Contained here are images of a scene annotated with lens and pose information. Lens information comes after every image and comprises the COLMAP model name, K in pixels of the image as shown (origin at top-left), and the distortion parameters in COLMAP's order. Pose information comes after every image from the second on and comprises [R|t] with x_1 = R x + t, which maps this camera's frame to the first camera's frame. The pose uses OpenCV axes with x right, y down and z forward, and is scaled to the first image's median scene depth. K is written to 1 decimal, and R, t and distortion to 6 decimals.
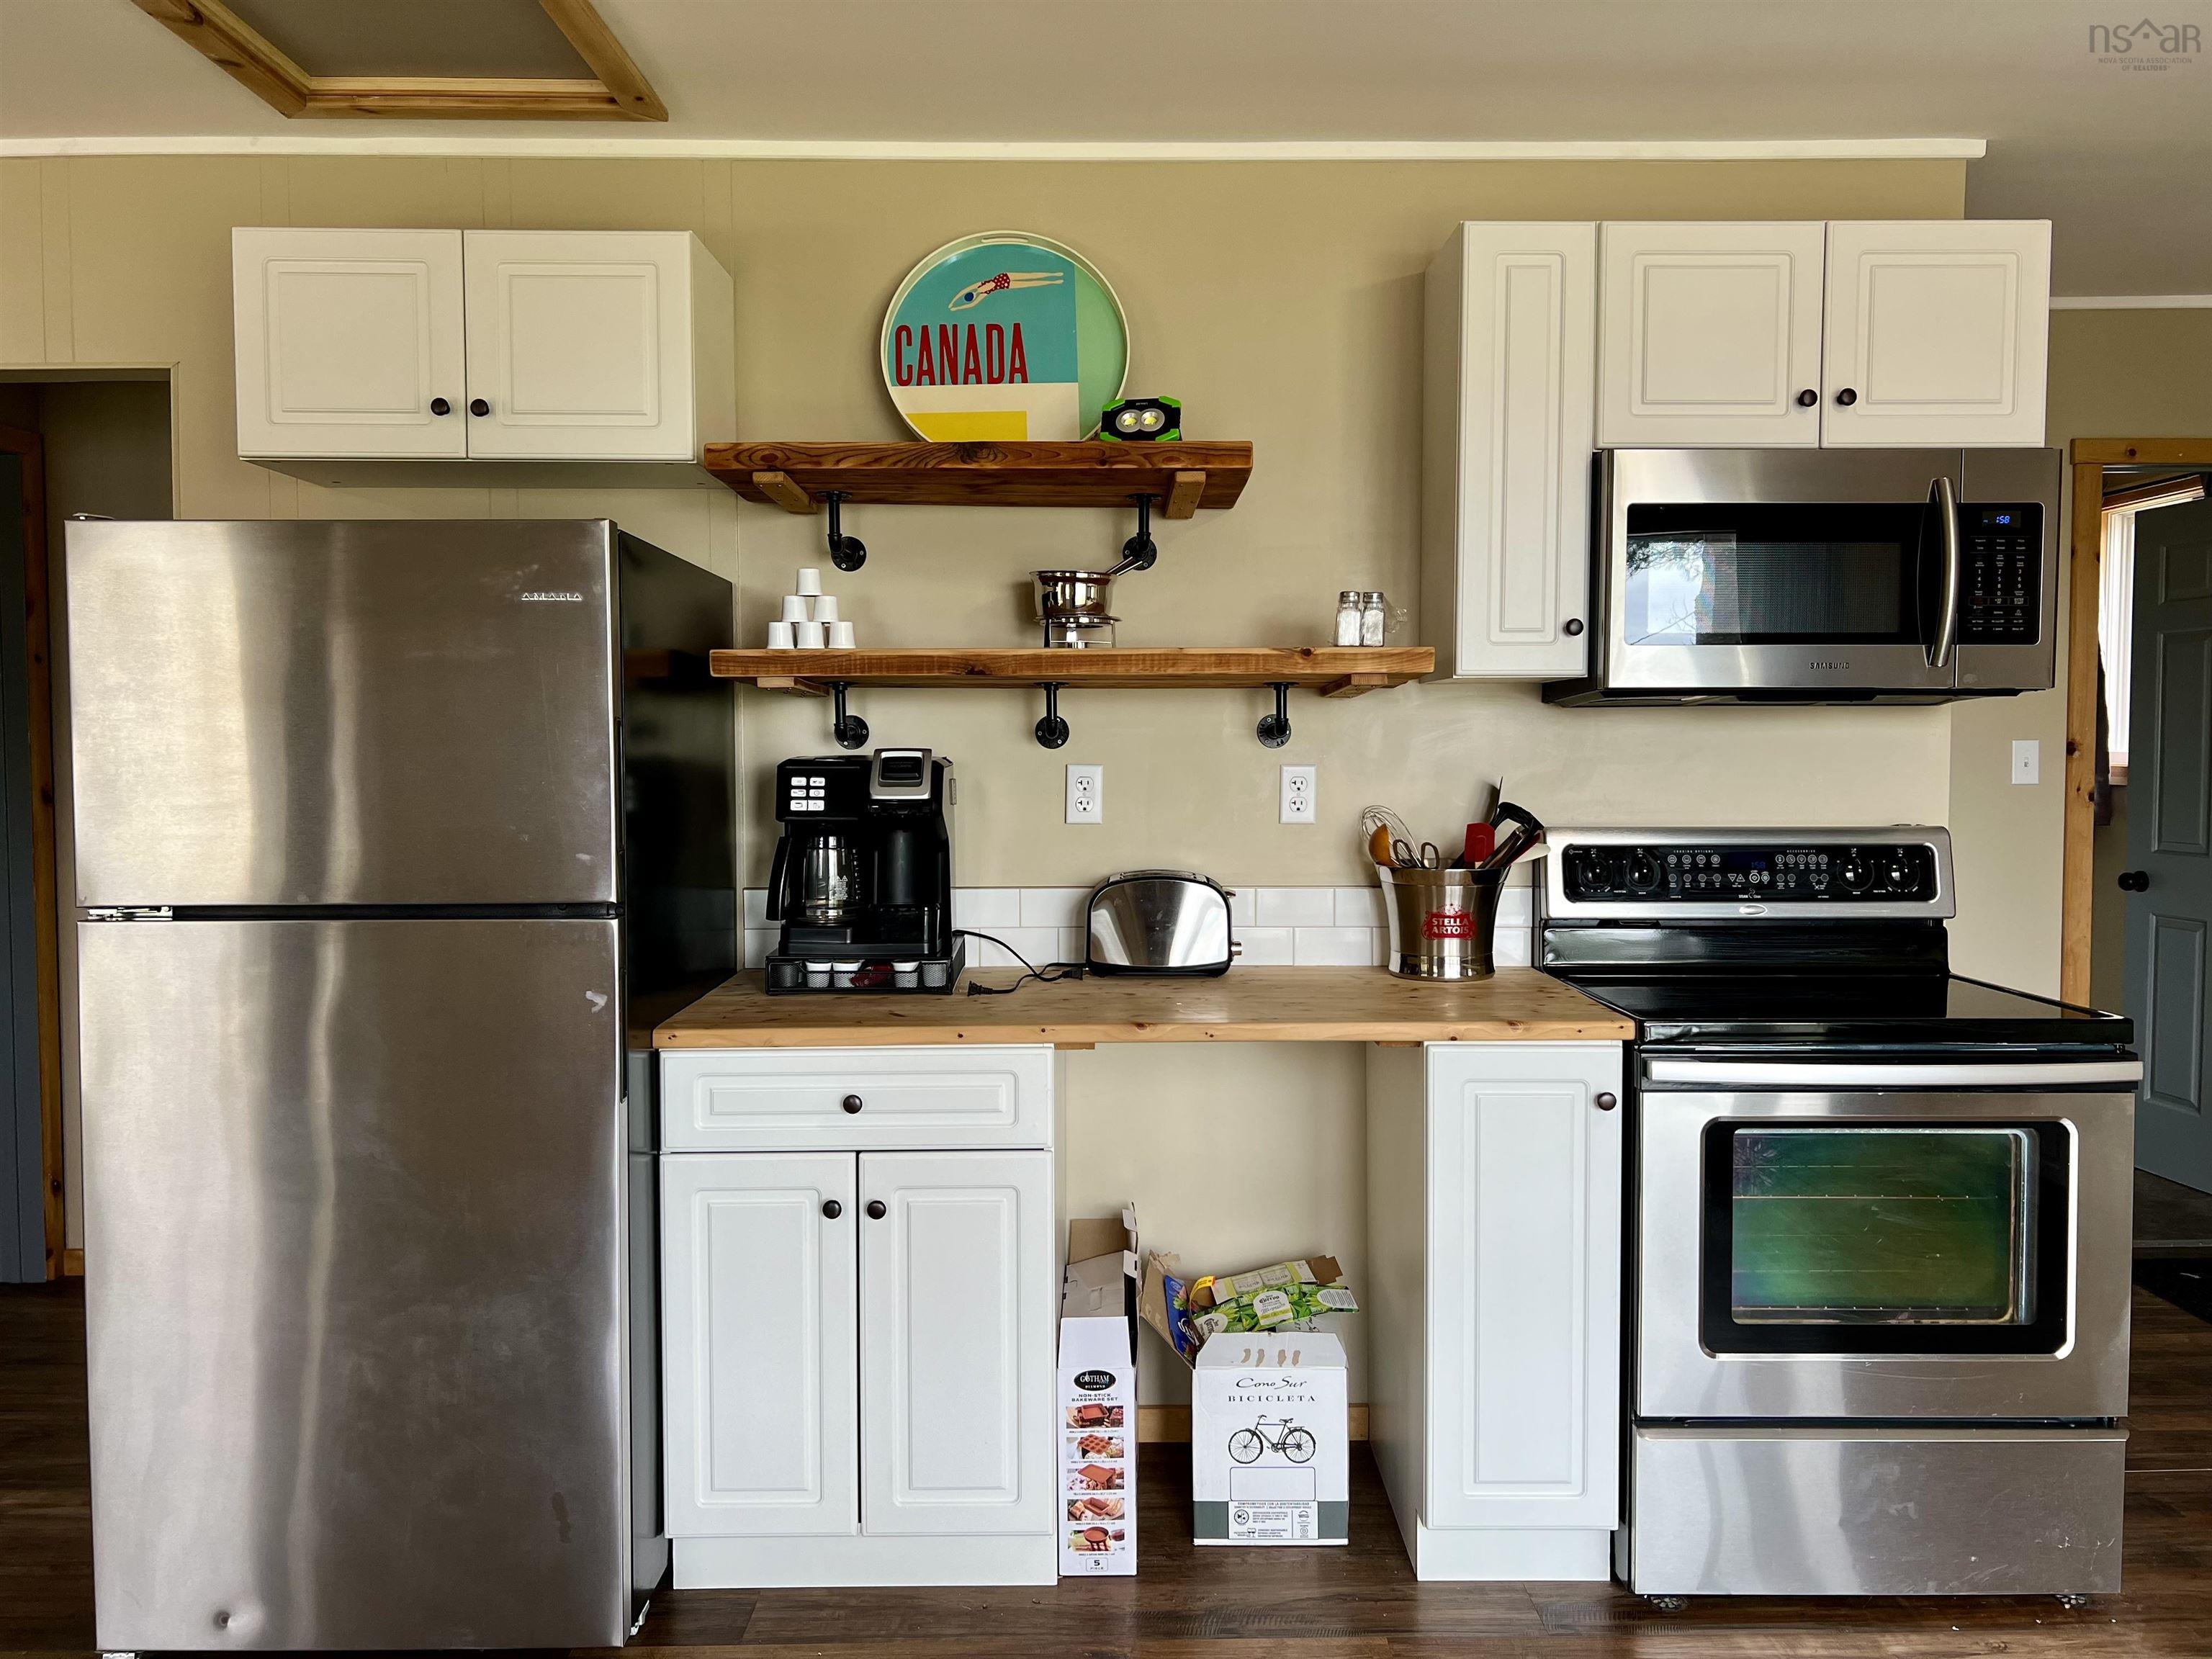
lens RADIAL K [[1660.5, 0, 1126.0], [0, 1660.5, 811.9], [0, 0, 1]] dist [0.057301, -0.068869]
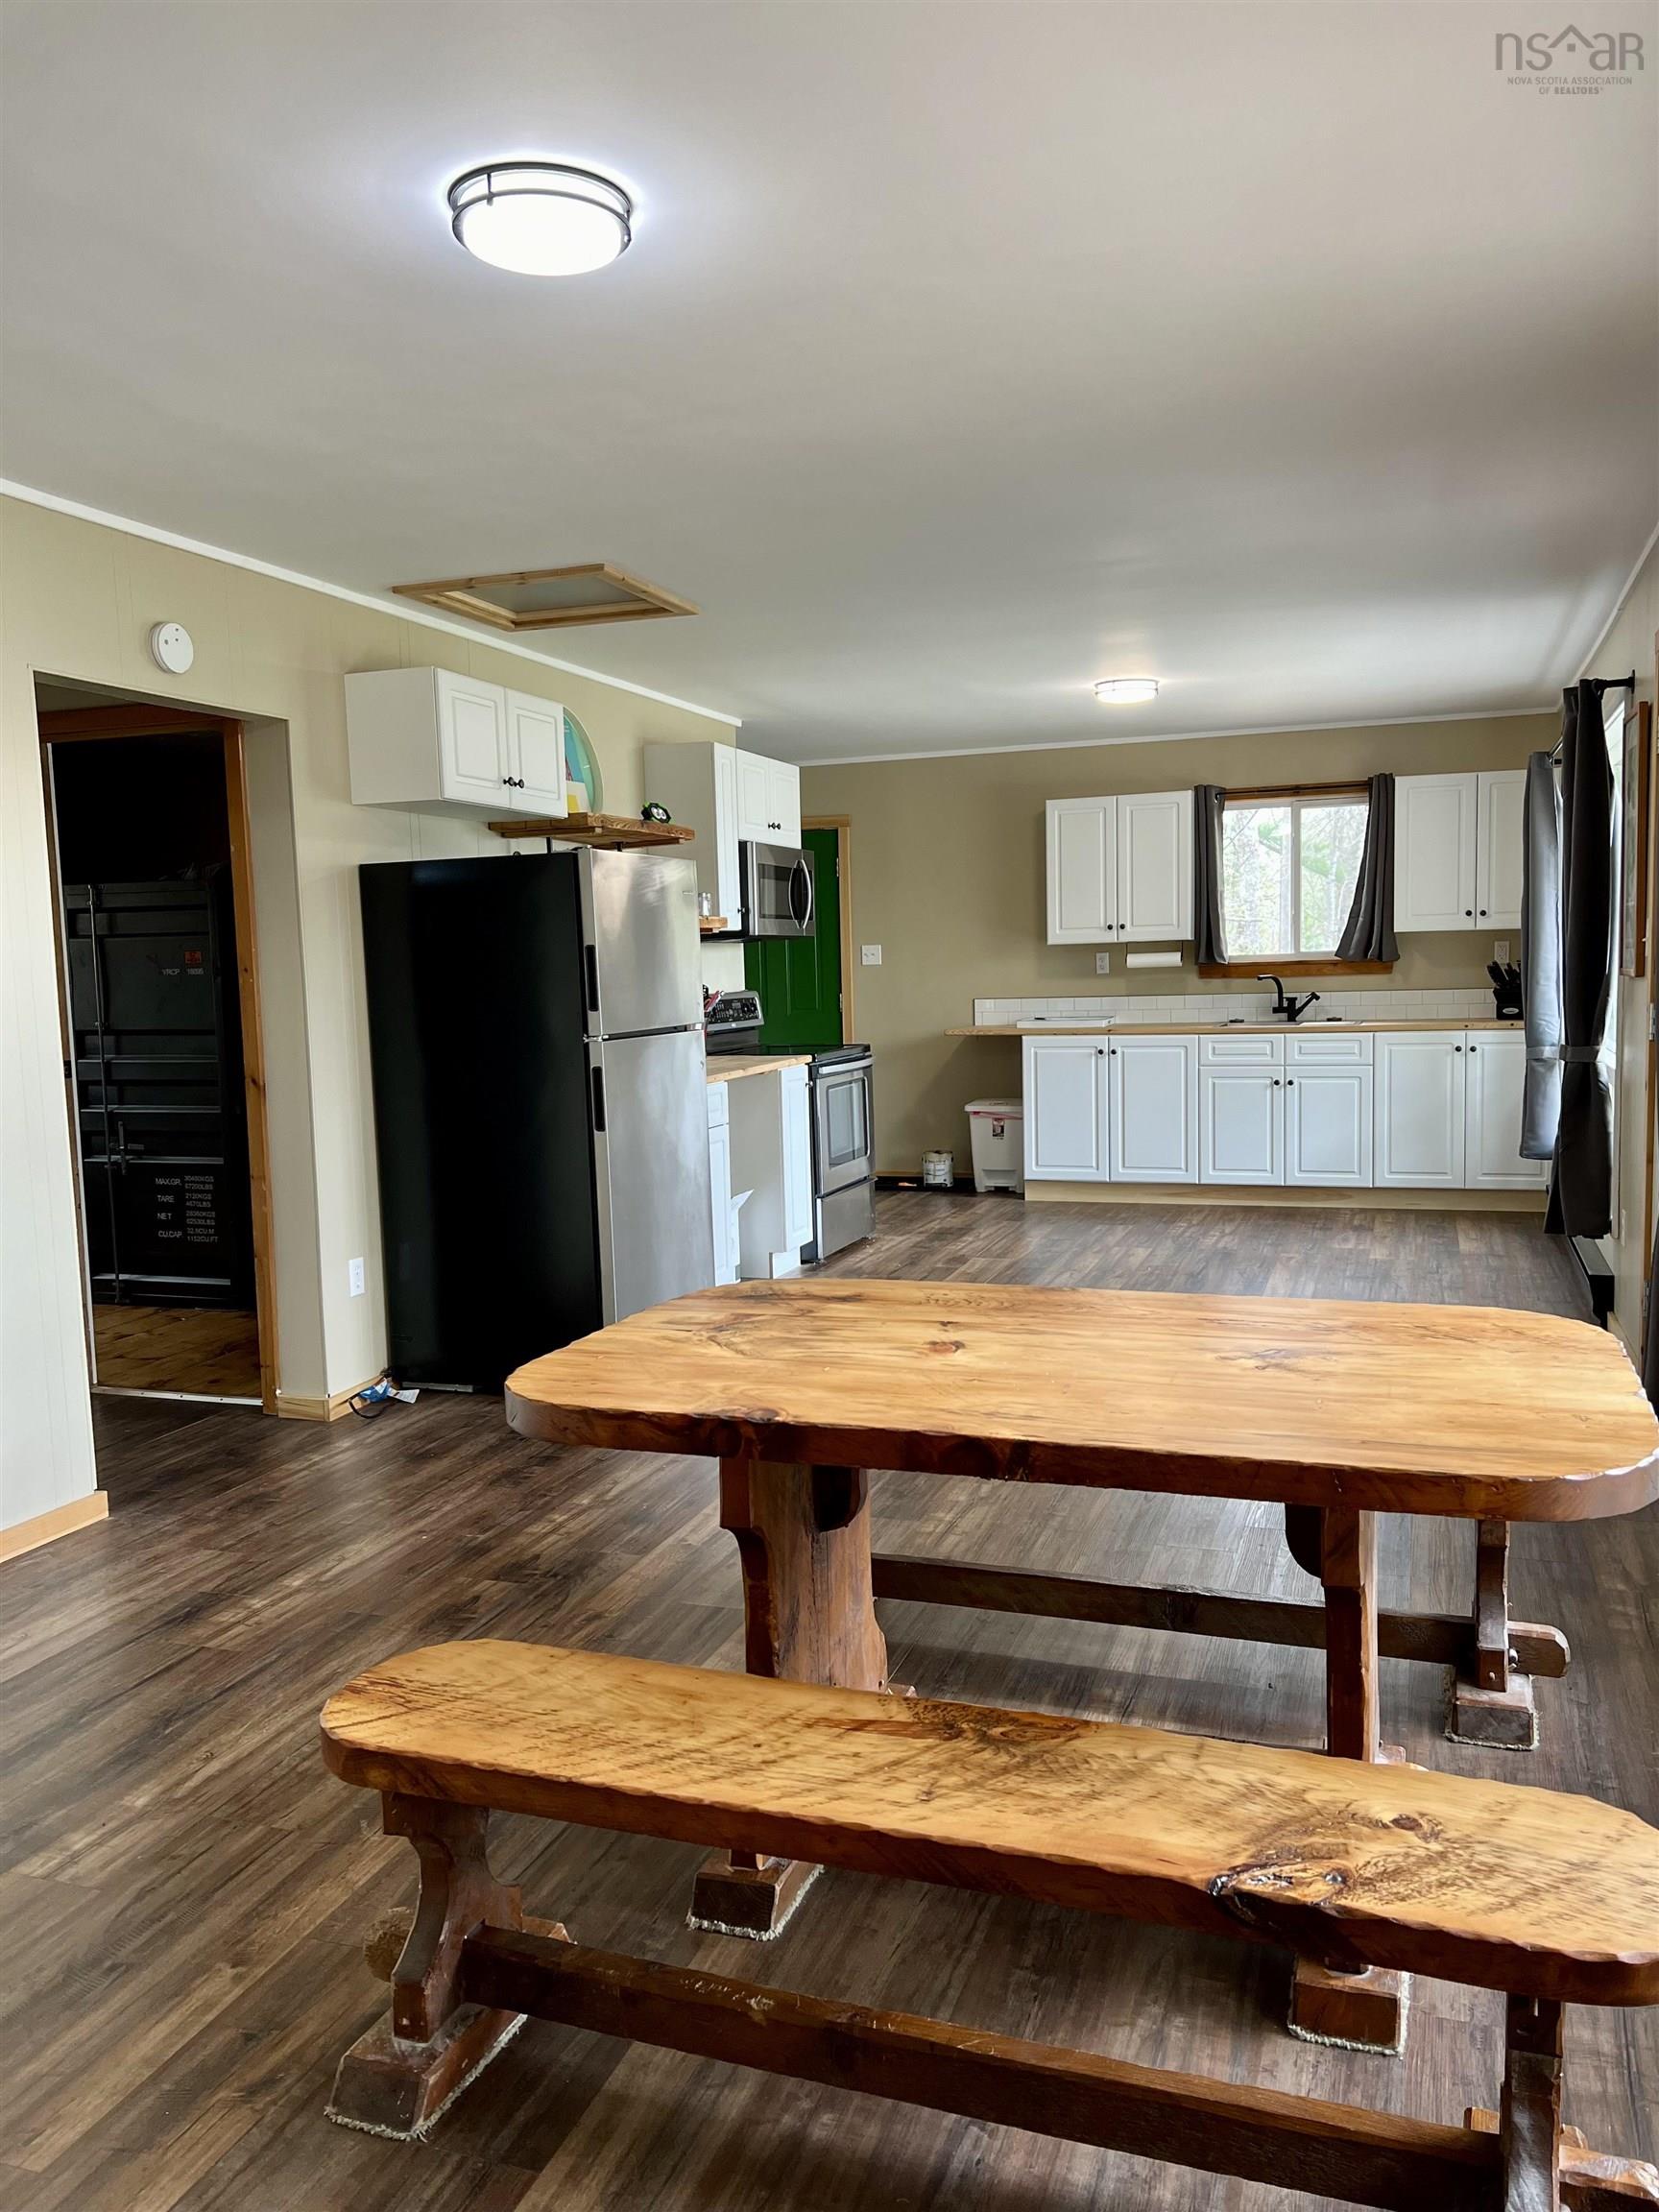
lens RADIAL K [[1660.5, 0, 842.4], [0, 1660.5, 1117.7], [0, 0, 1]] dist [0.057301, -0.068869]
pose [[0.333179, -0.097750, 0.937783, -2.043414], [0.070977, 0.994389, 0.078434, 0.015241], [-0.940188, 0.040428, 0.338248, 0.021112]]
